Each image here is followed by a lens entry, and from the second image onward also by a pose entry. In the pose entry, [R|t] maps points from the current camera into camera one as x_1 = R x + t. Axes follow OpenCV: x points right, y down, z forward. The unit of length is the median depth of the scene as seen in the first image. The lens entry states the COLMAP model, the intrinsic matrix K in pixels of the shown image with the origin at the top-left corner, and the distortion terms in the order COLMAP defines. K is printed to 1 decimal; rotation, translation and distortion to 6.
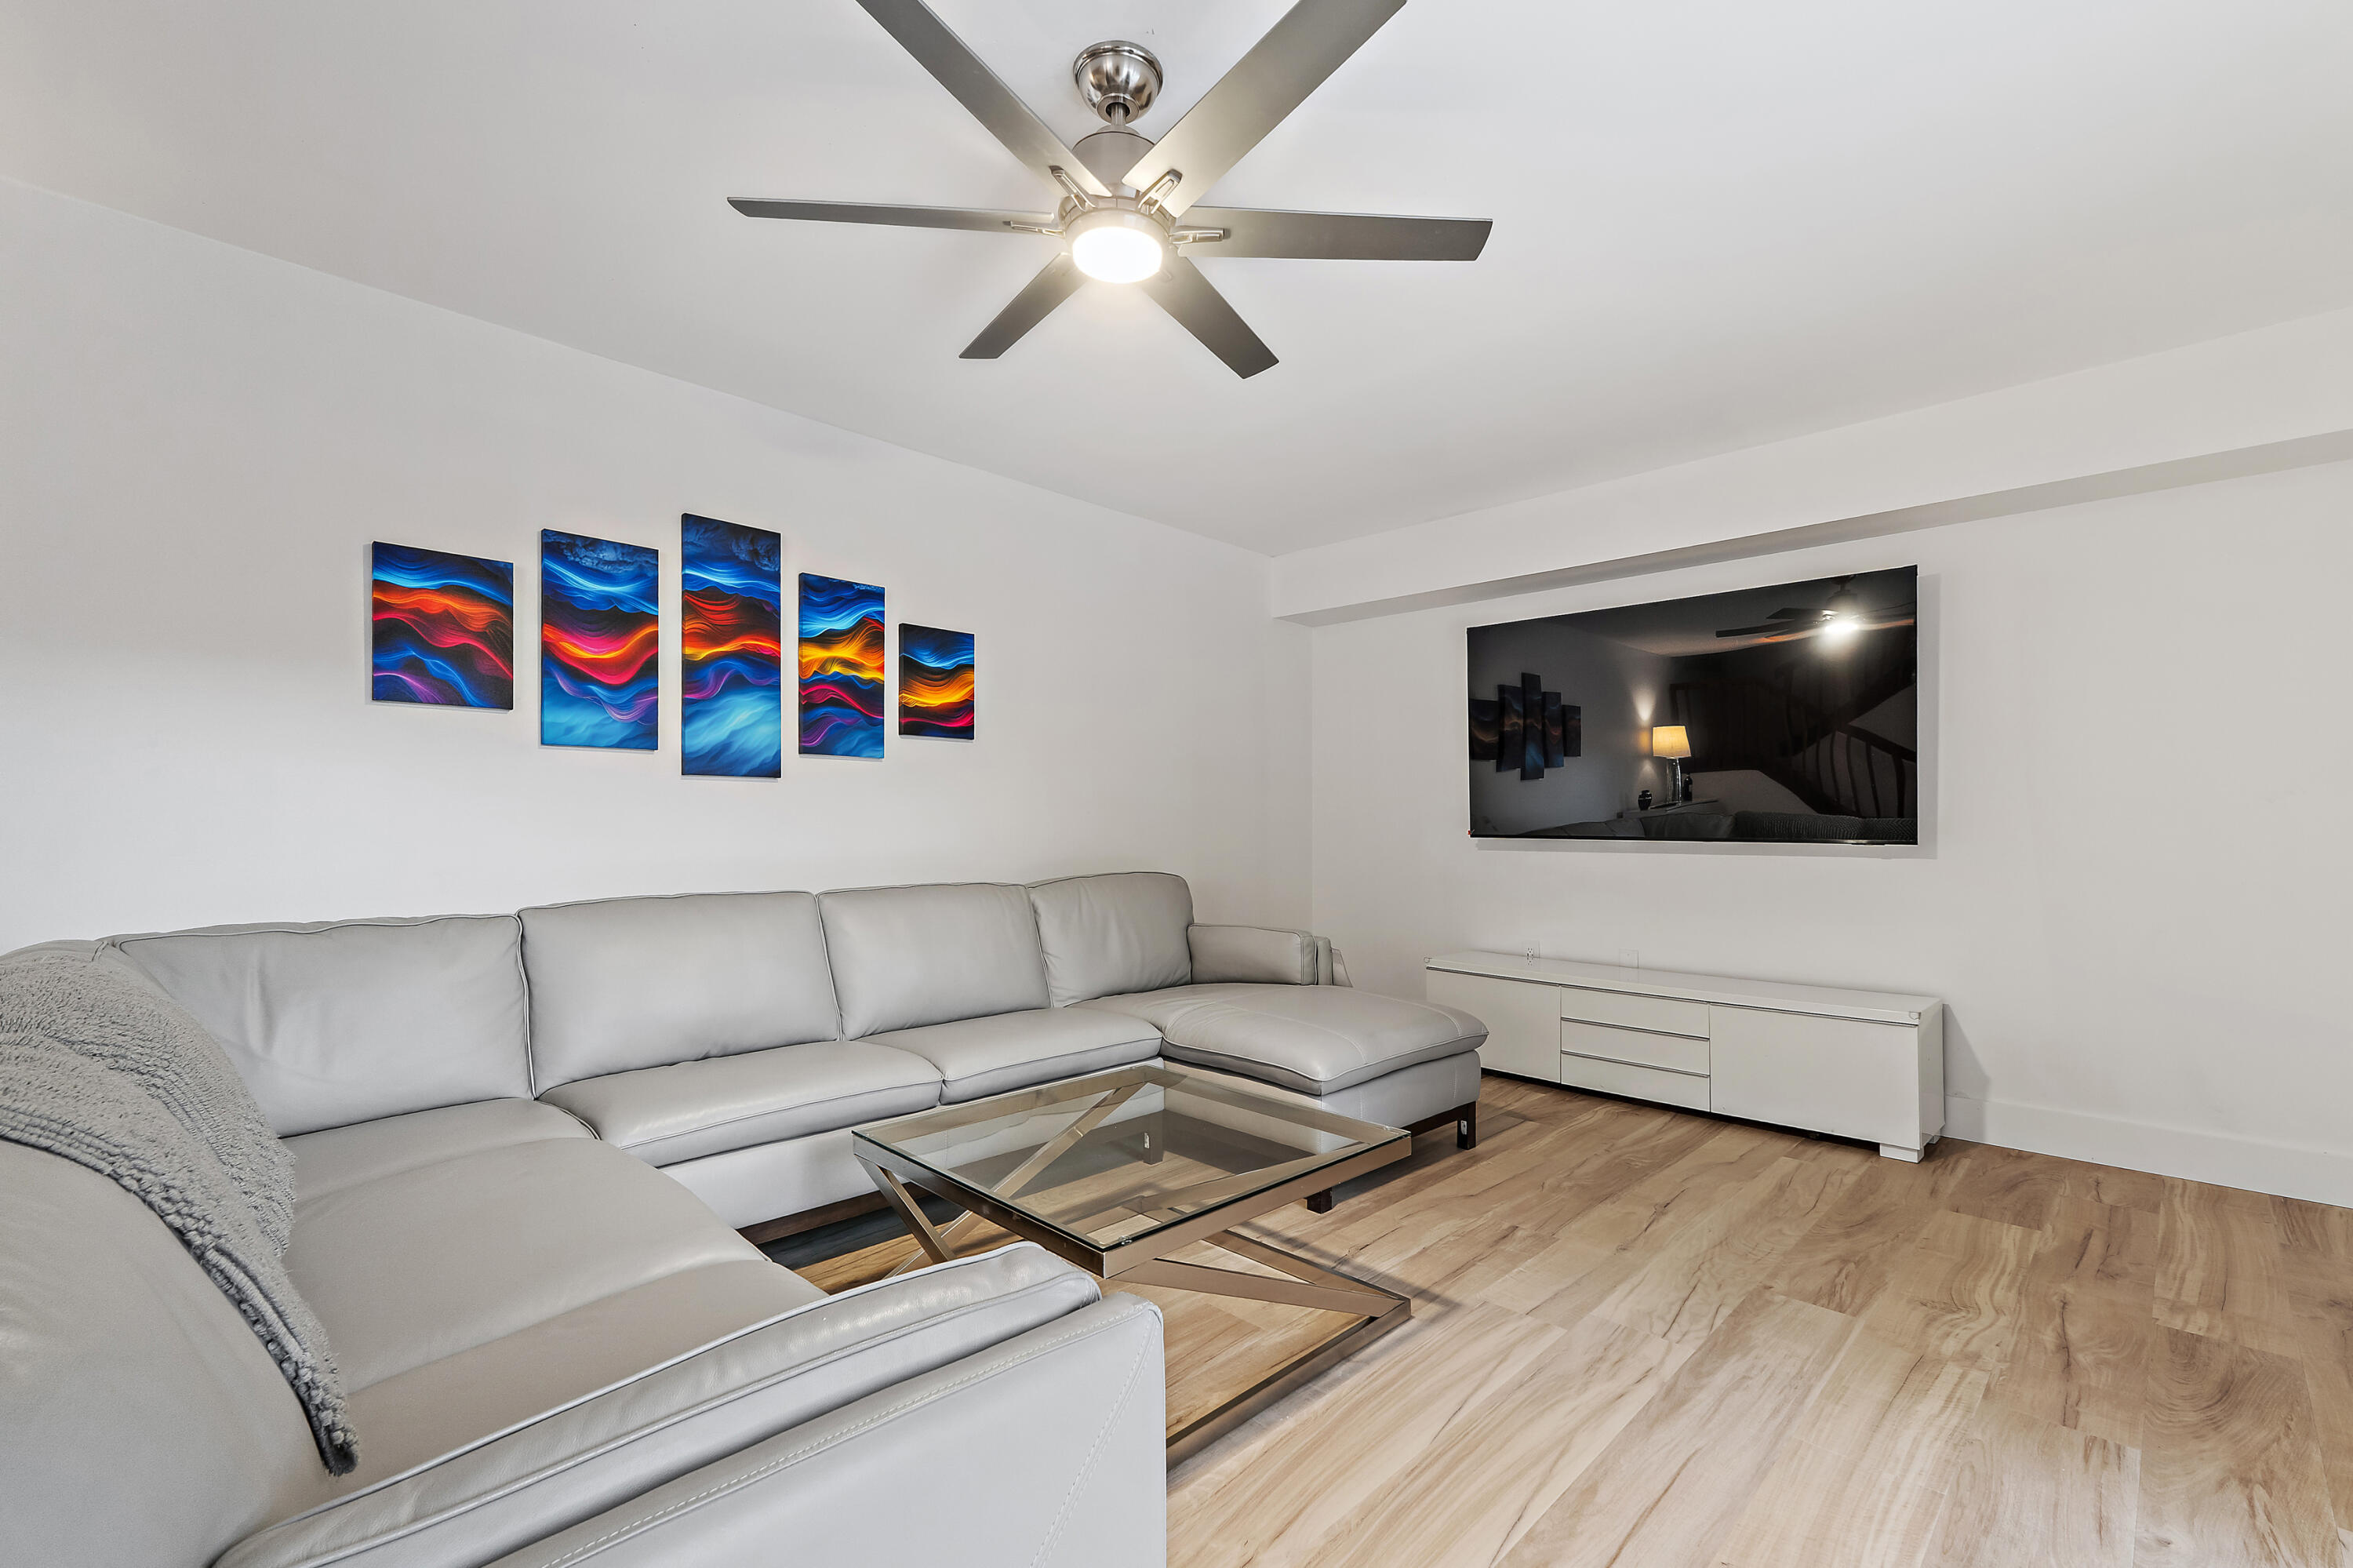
lens RADIAL K [[1022.1, 0, 1188.8], [0, 1022.1, 803.6], [0, 0, 1]] dist [0.012240, -0.002910]
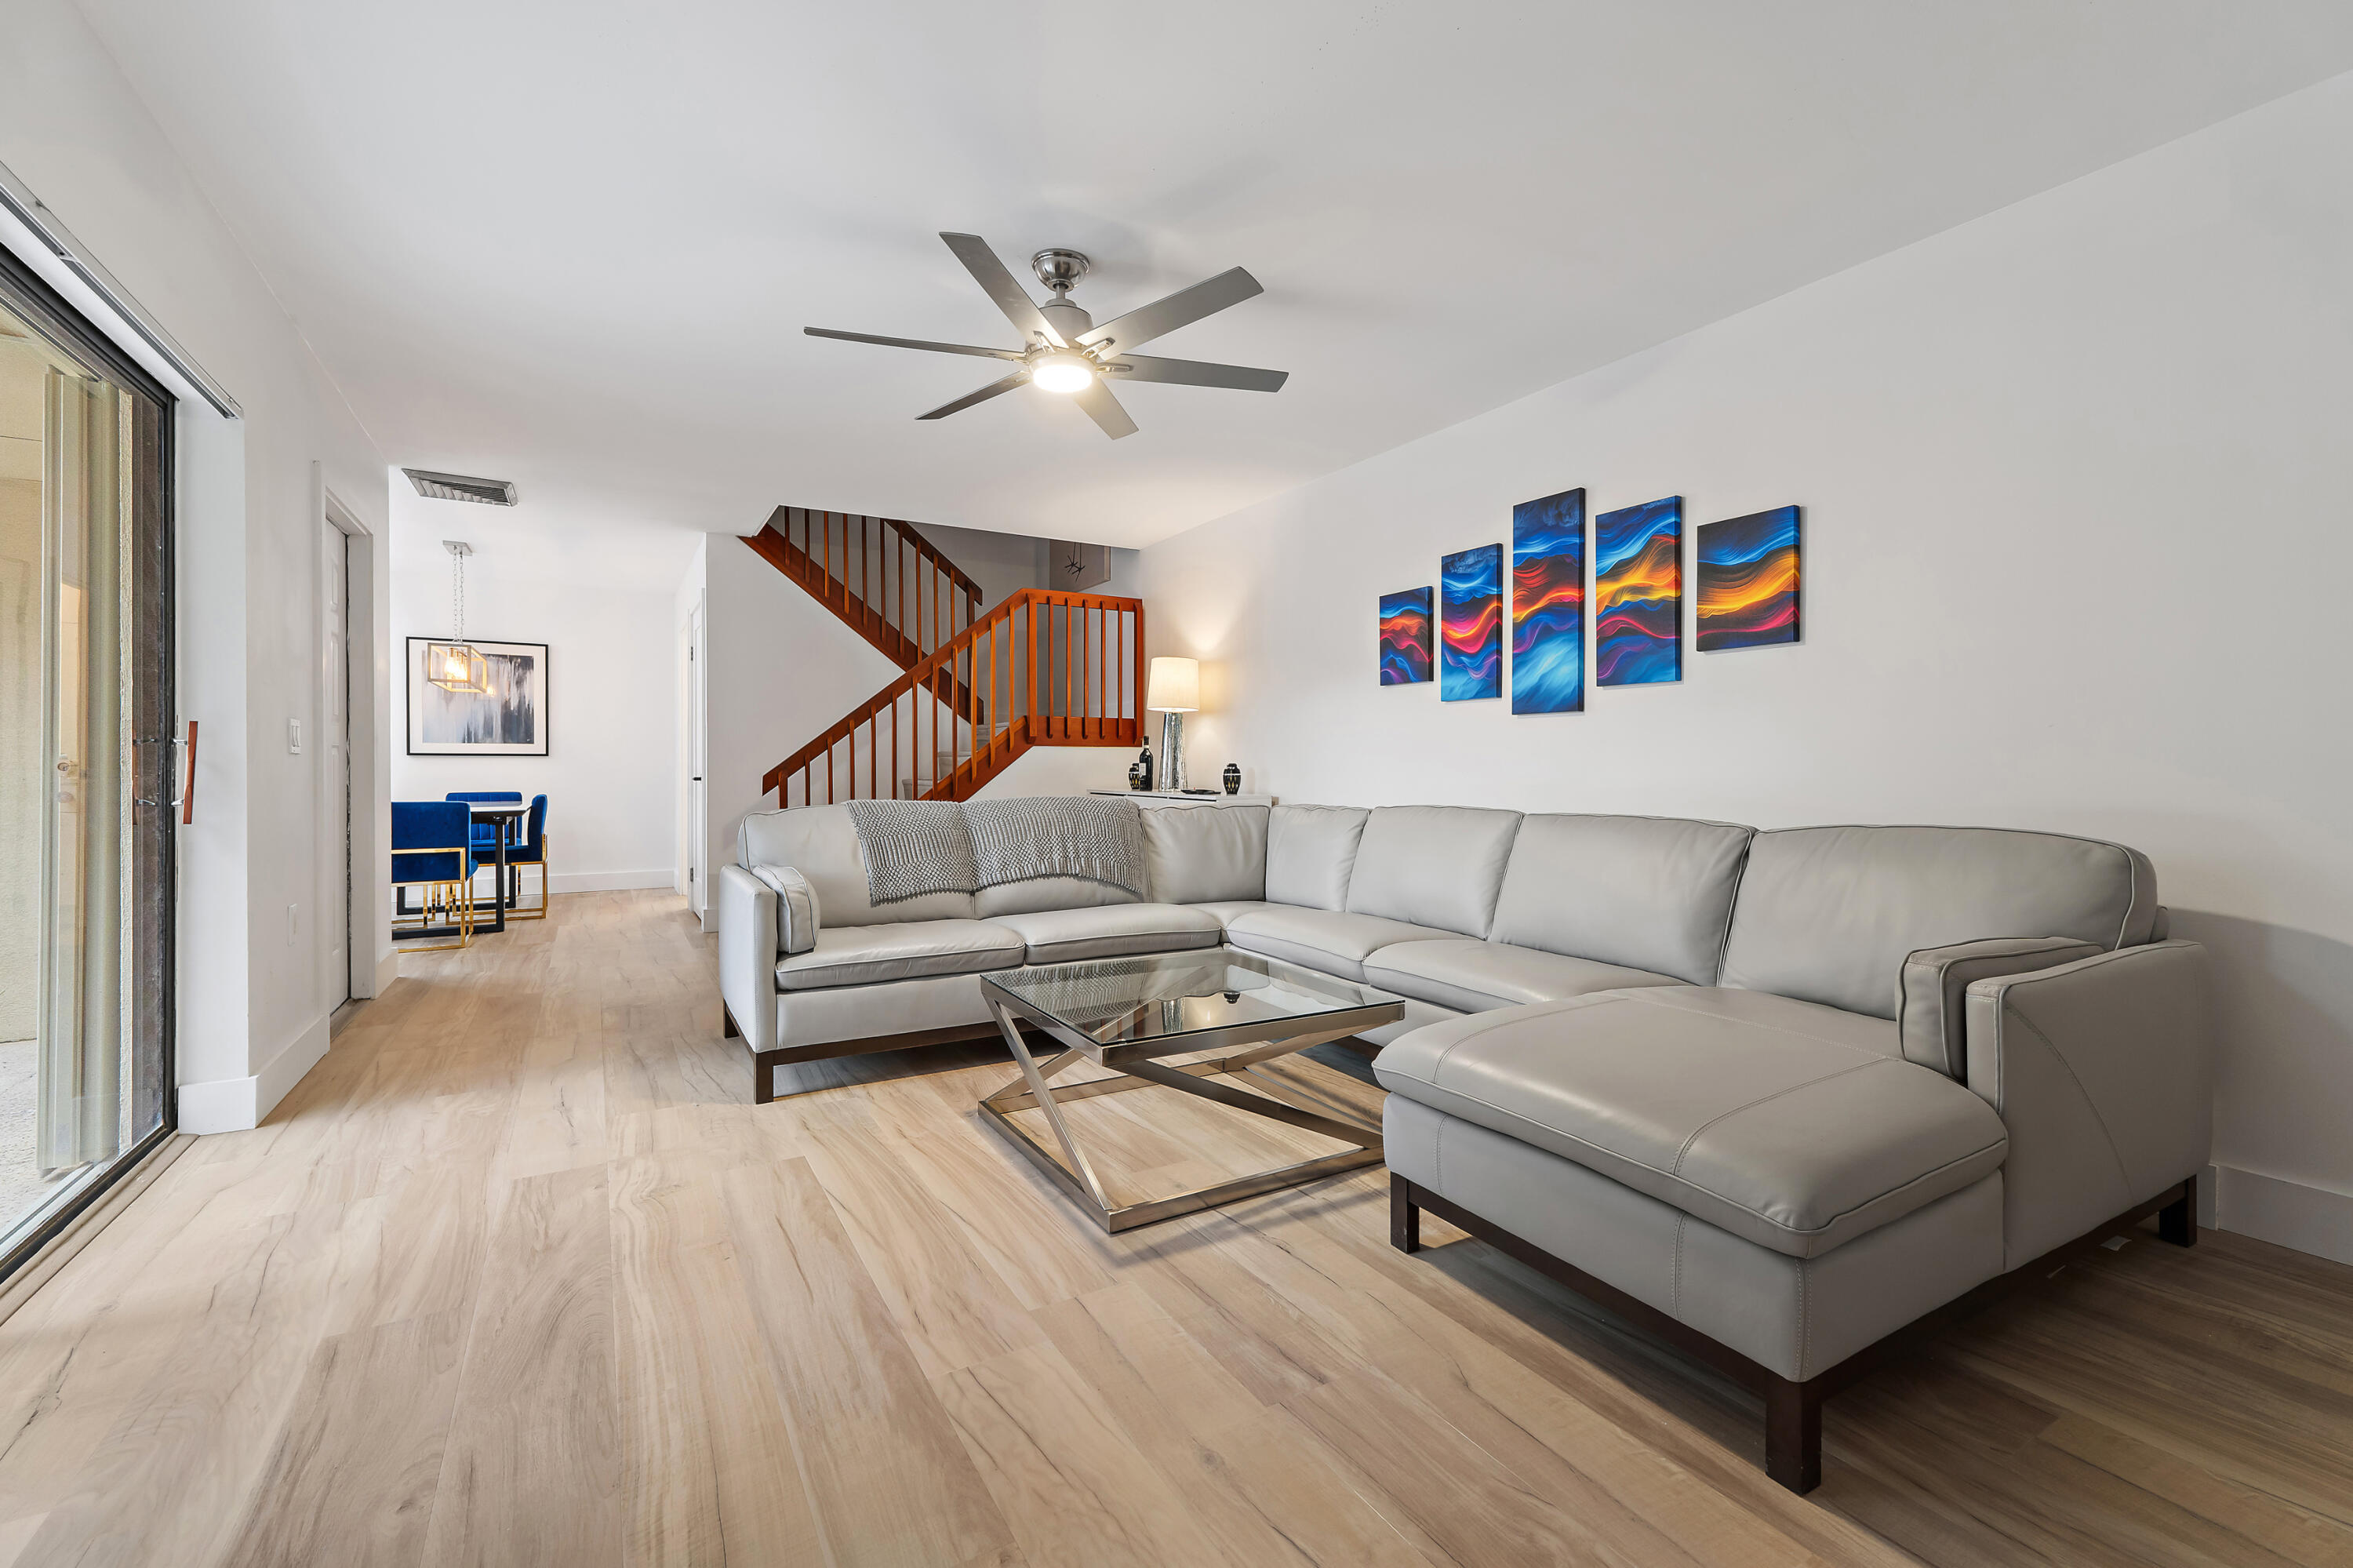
lens RADIAL K [[999.8, 0, 1183.7], [0, 999.8, 770.1], [0, 0, 1]] dist [0.000721, 0.000202]
pose [[-0.262320, -0.003777, -0.964974, 0.832221], [0.011254, 0.999912, -0.006973, 0.045184], [0.964915, -0.012689, -0.262254, 0.977485]]
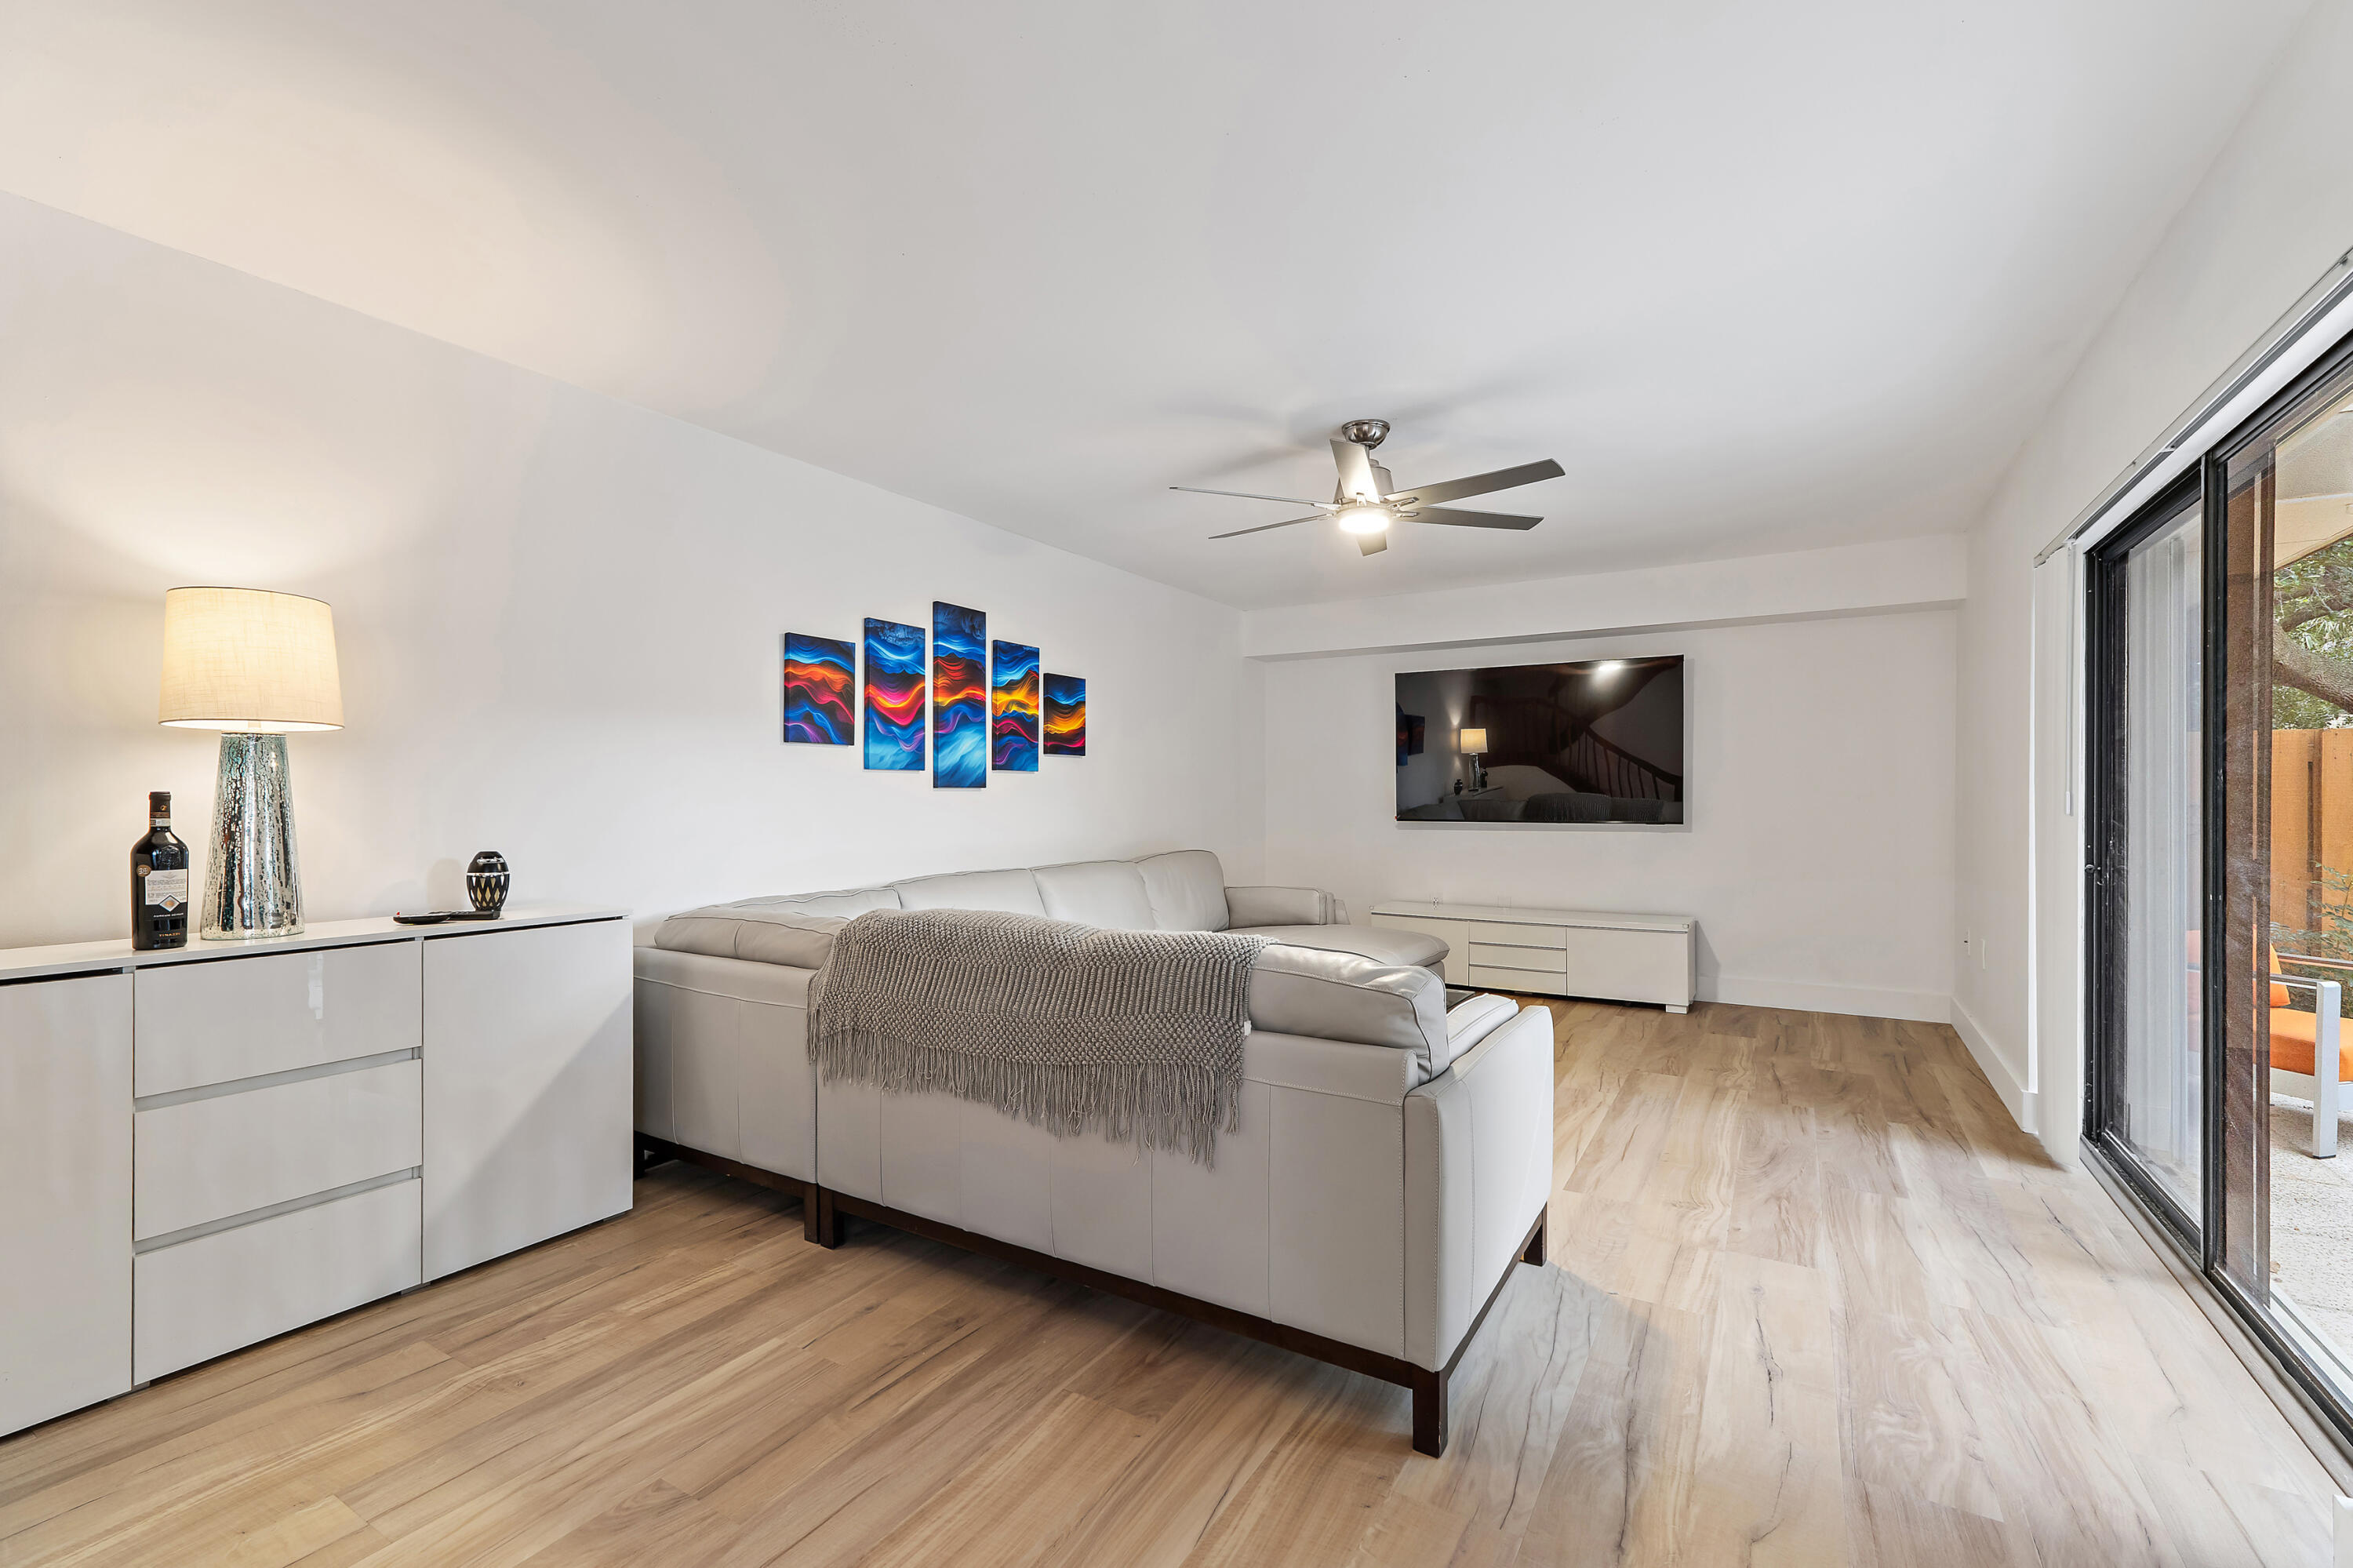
lens RADIAL K [[1000.7, 0, 1197.1], [0, 1000.7, 789.2], [0, 0, 1]] dist [0.012177, -0.002902]
pose [[0.972183, -0.004901, 0.234172, -0.492103], [0.002512, 0.999942, 0.010497, -0.041562], [-0.234210, -0.009617, 0.972138, -0.441590]]
